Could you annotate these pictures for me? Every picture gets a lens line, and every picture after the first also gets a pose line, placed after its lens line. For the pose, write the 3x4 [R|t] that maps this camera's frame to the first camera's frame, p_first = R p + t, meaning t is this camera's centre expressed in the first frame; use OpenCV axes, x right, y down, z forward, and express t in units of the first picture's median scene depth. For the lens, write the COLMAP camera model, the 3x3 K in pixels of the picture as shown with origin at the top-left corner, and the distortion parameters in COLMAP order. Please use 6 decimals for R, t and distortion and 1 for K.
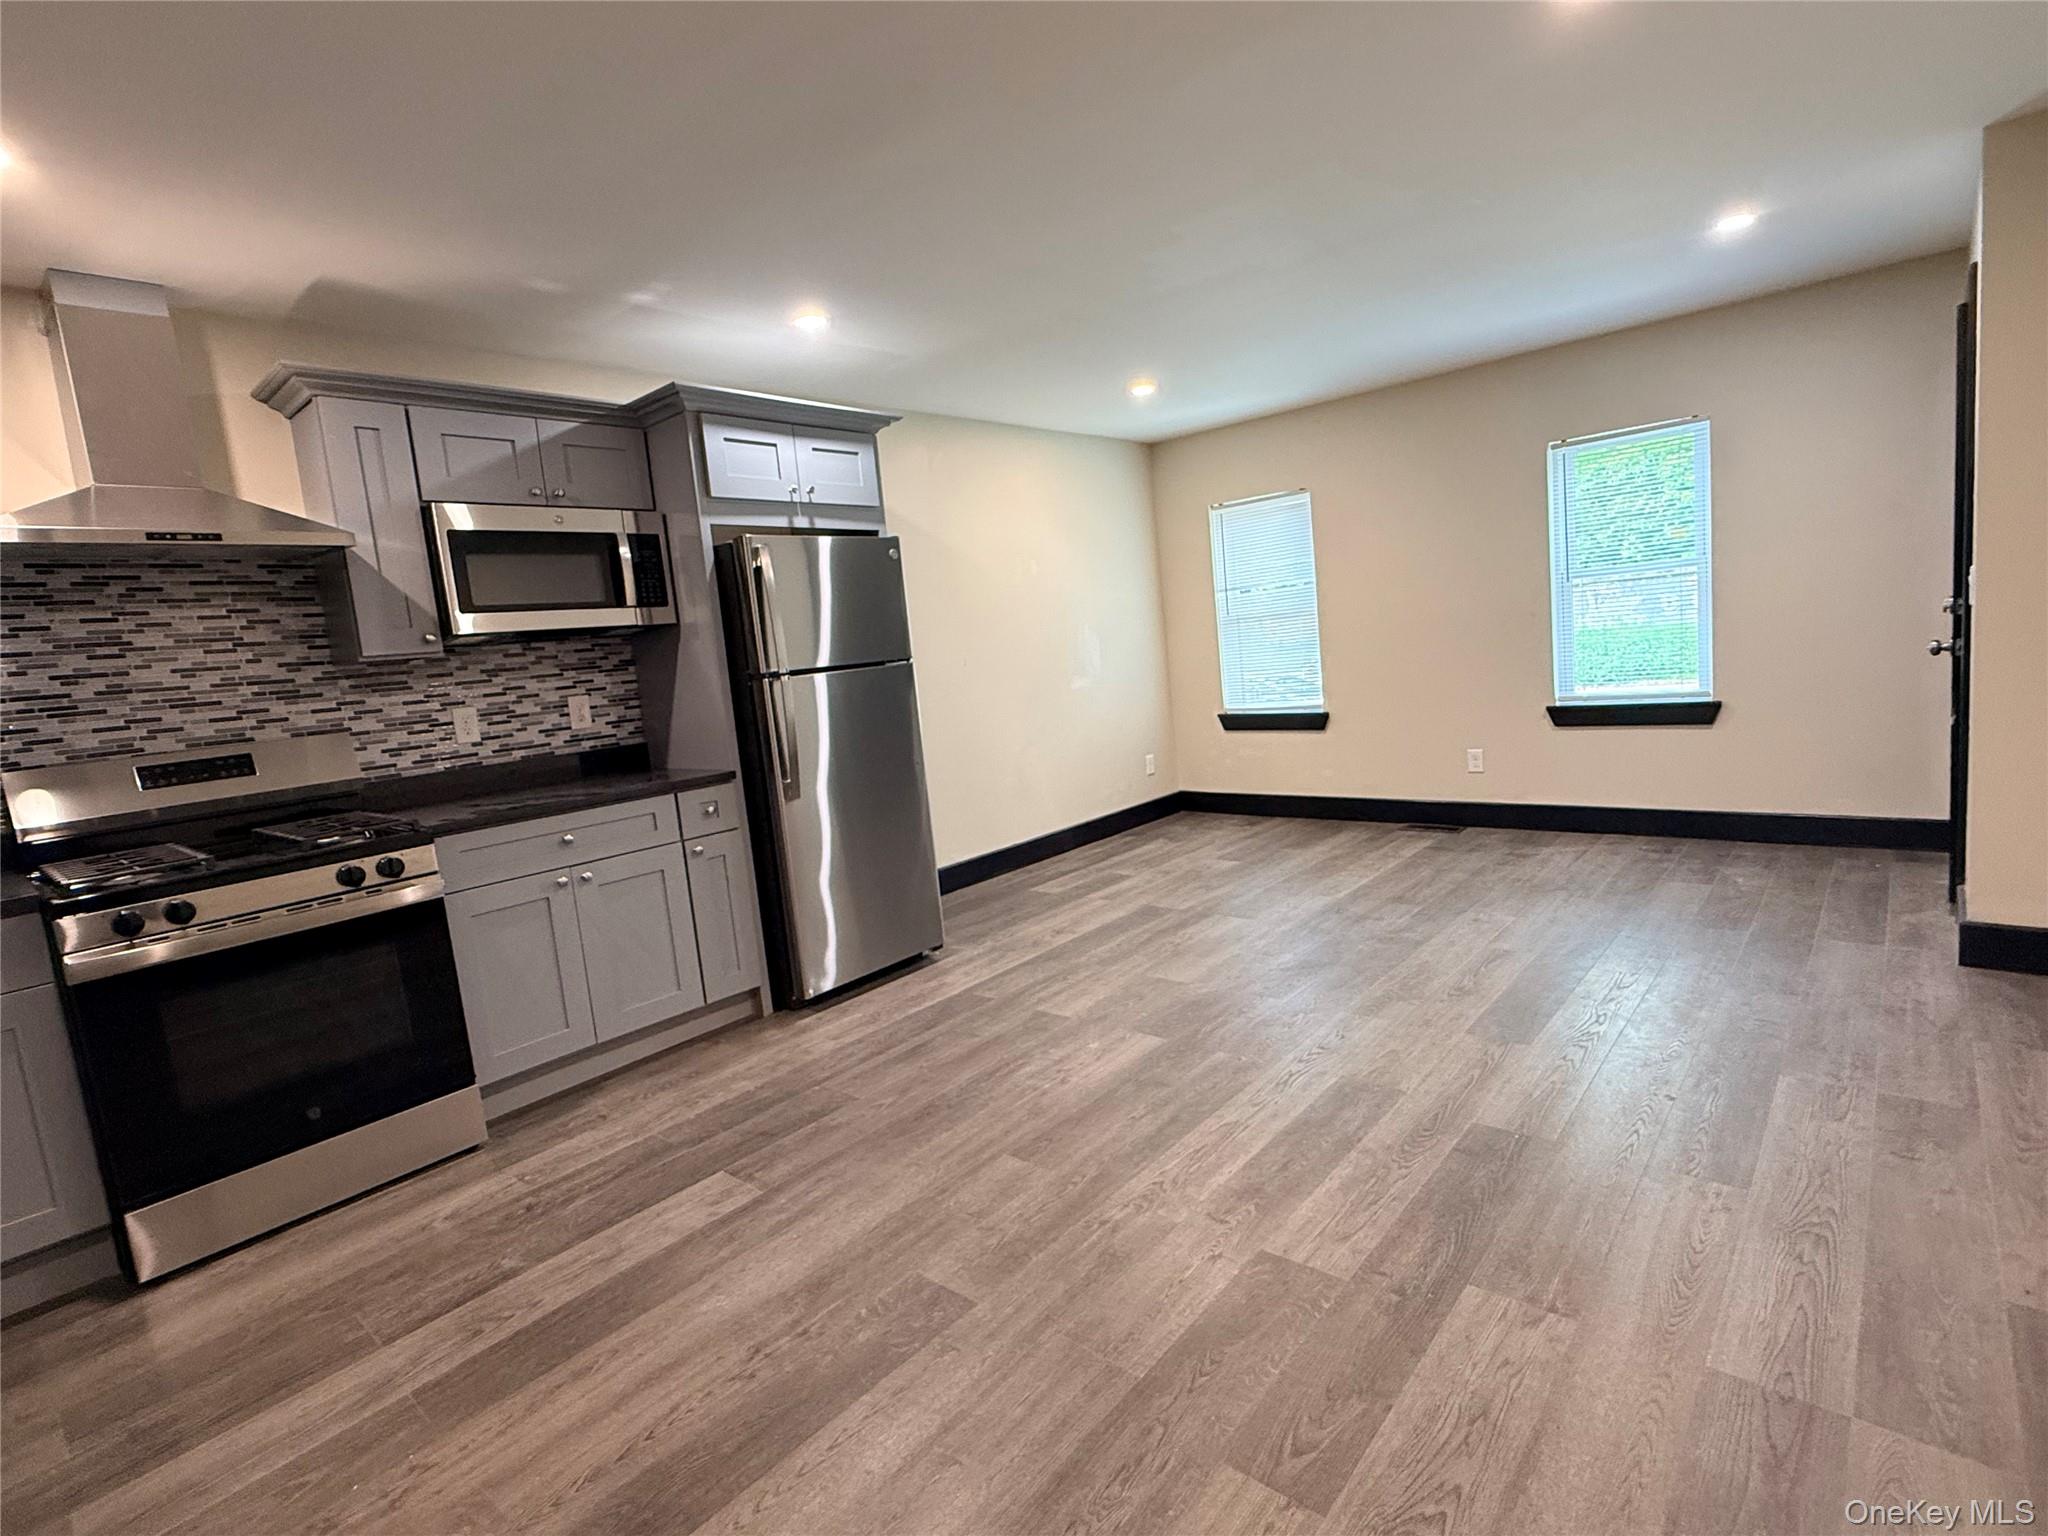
lens RADIAL K [[1000.3, 0, 1027.4], [0, 1000.3, 766.1], [0, 0, 1]] dist [-0.000595, 0.000705]
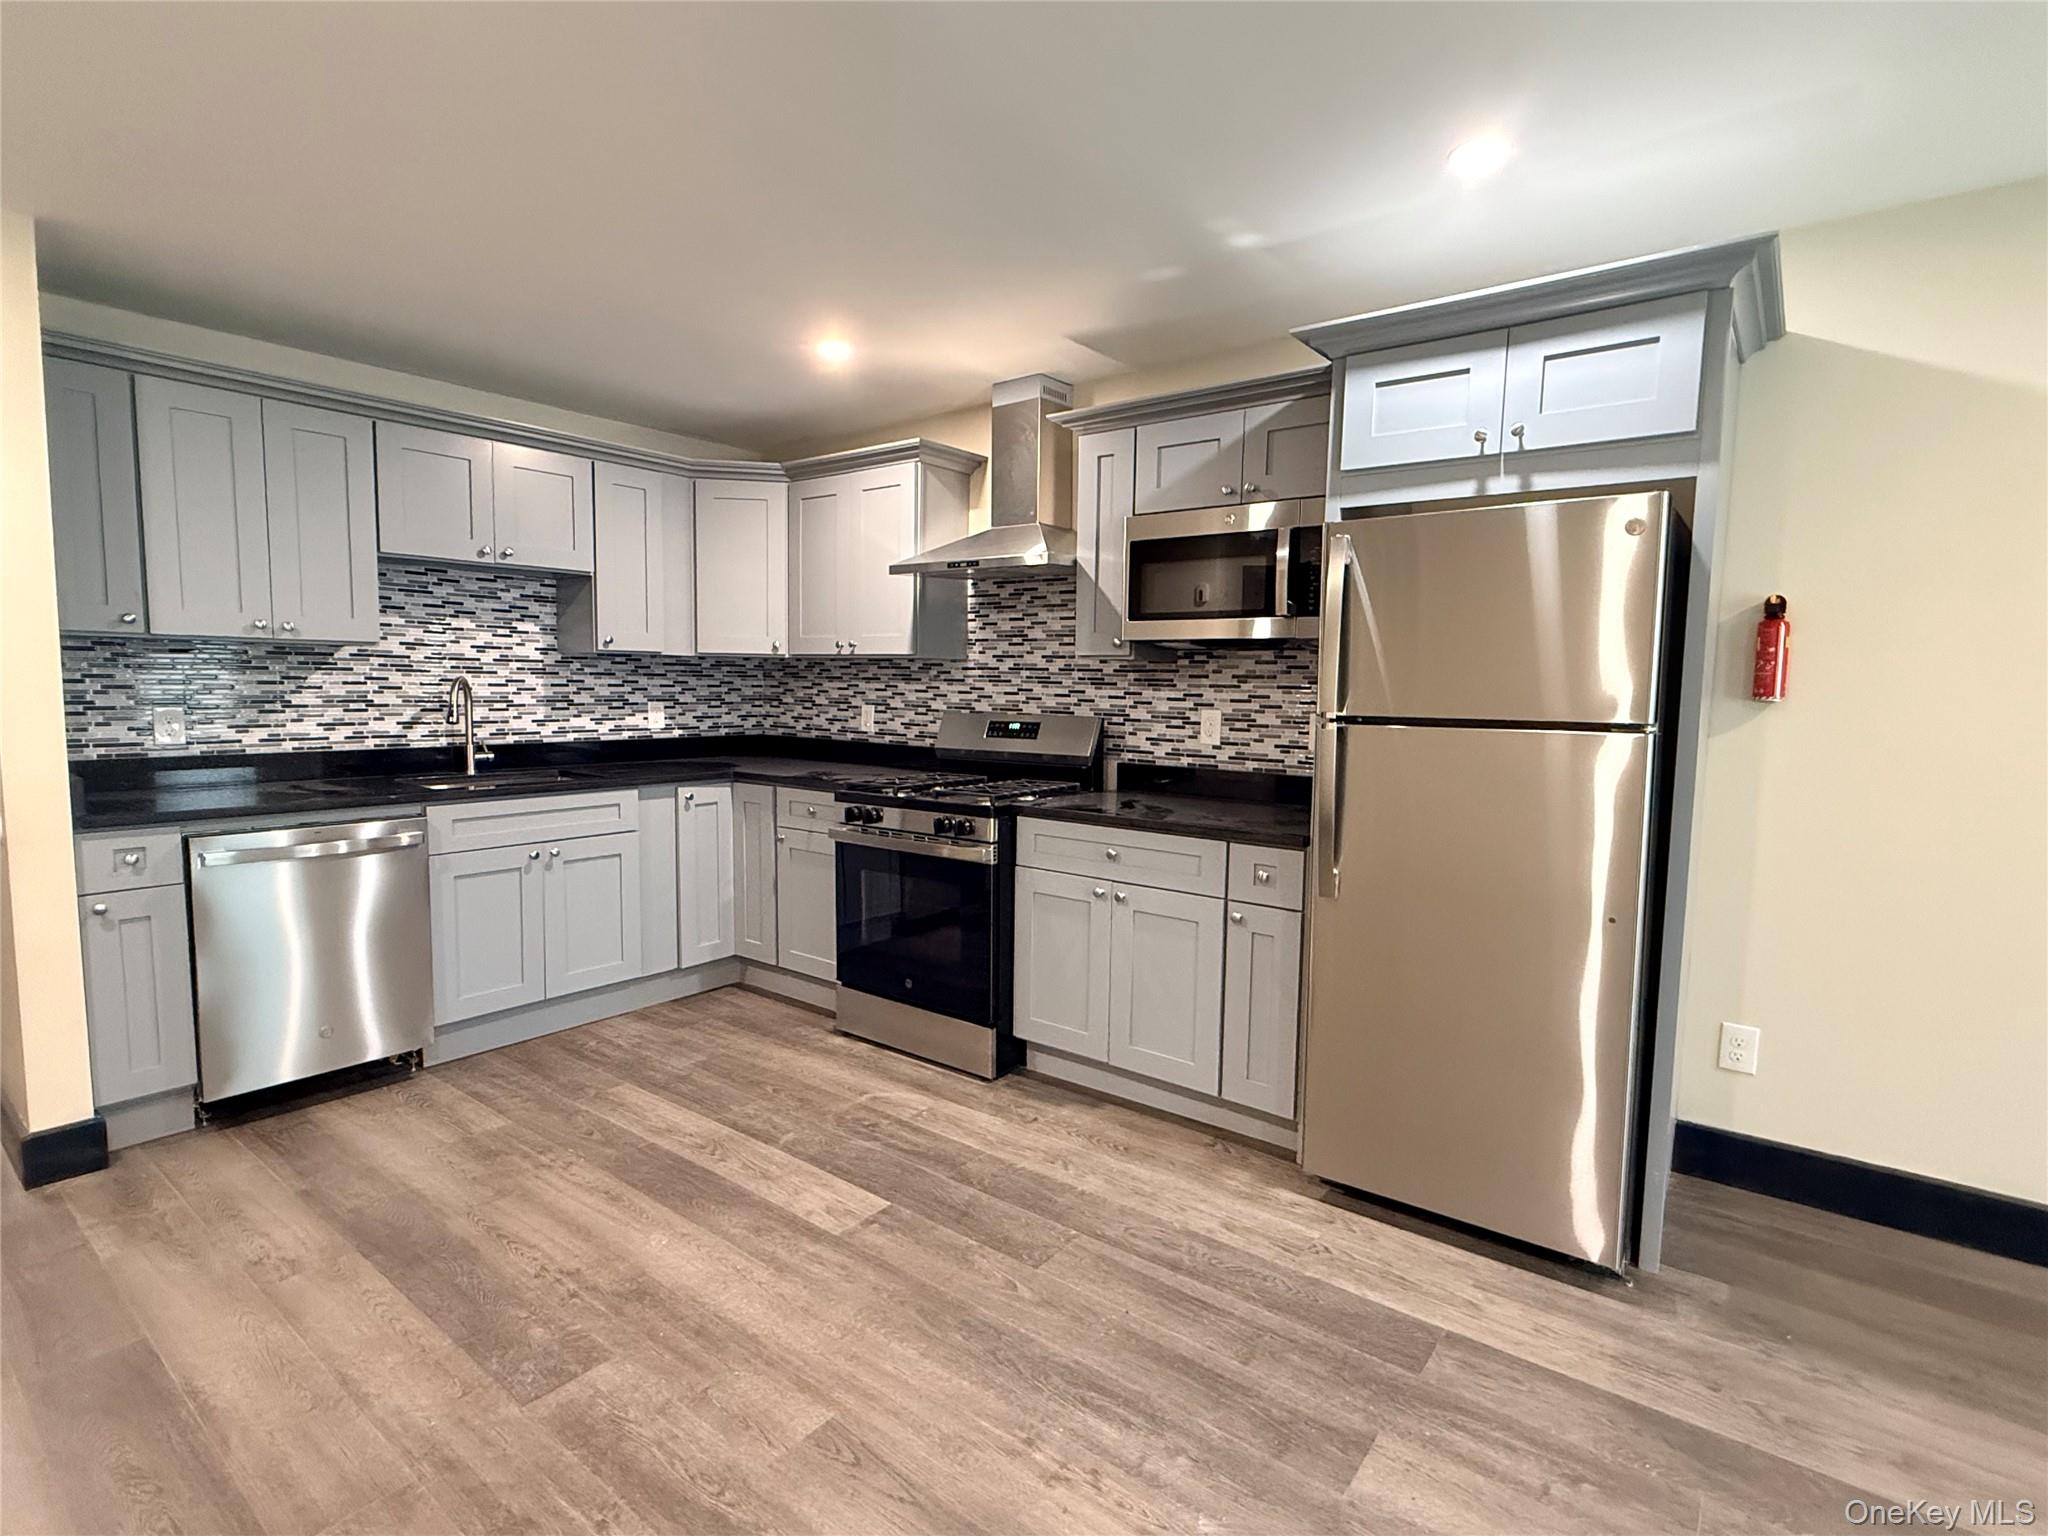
lens RADIAL K [[1000.3, 0, 1022.7], [0, 1000.3, 768.1], [0, 0, 1]] dist [-0.000595, 0.000705]
pose [[0.051112, 0.181586, -0.982046, 0.482597], [-0.141641, 0.974709, 0.172858, -0.164735], [0.988598, 0.130263, 0.075539, 0.814931]]
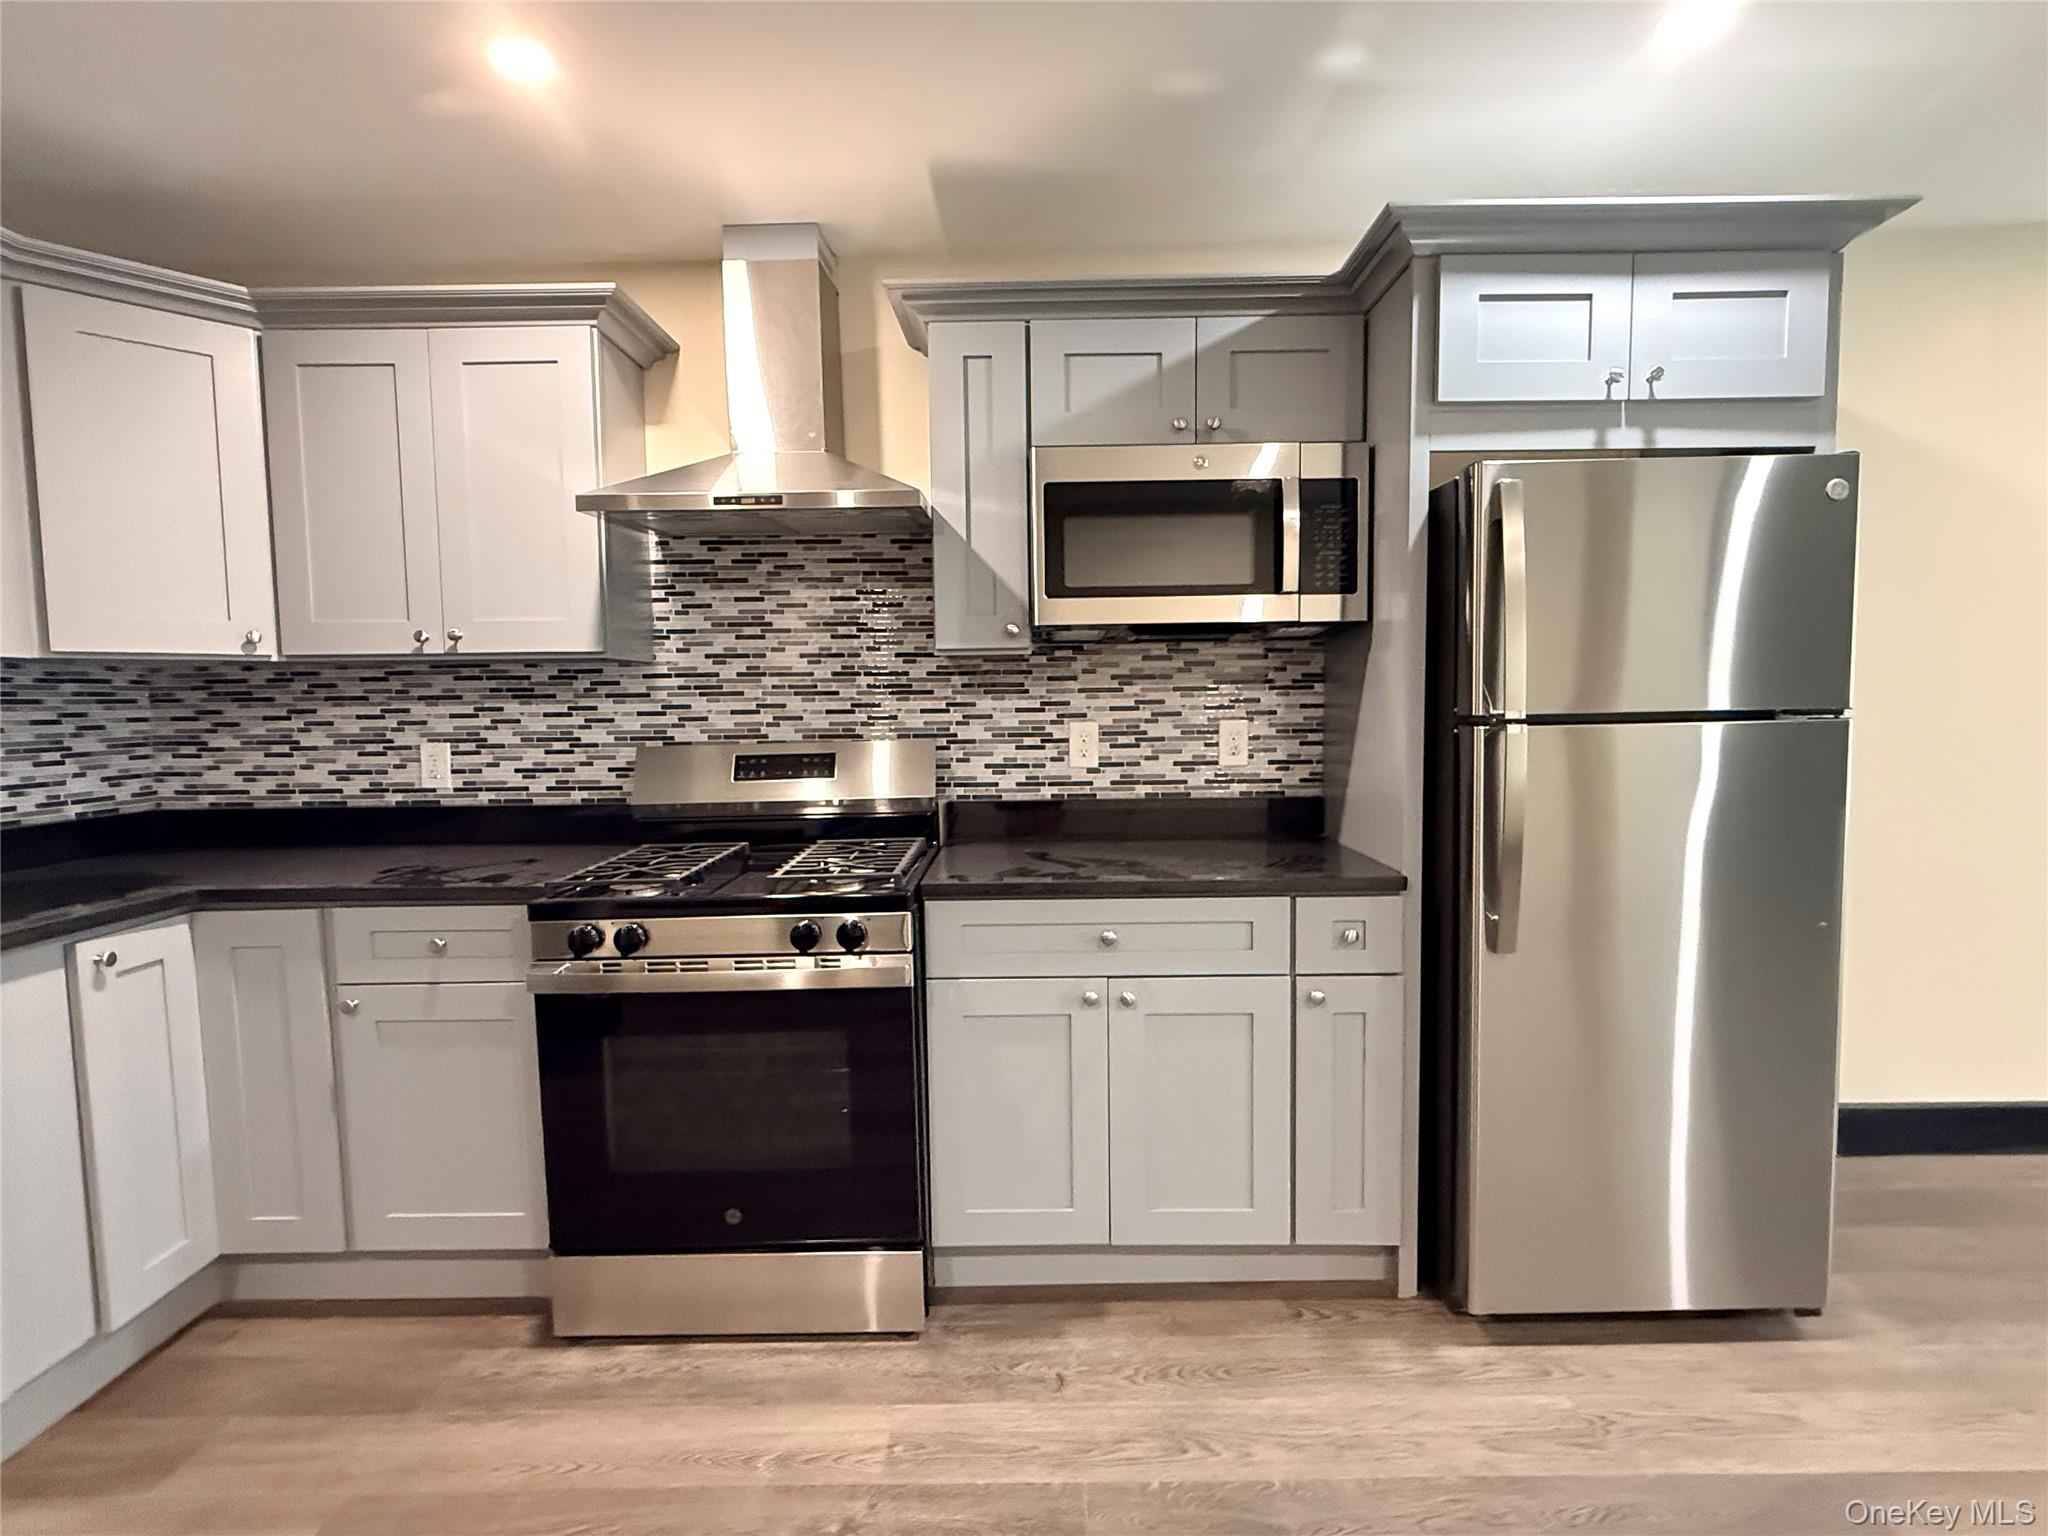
lens RADIAL K [[1000.3, 0, 1015.4], [0, 1000.3, 768.8], [0, 0, 1]] dist [-0.000595, 0.000705]
pose [[0.647919, 0.137001, -0.749287, -0.015363], [-0.138361, 0.988496, 0.061096, -0.068810], [0.749037, 0.064087, 0.659421, 0.498750]]
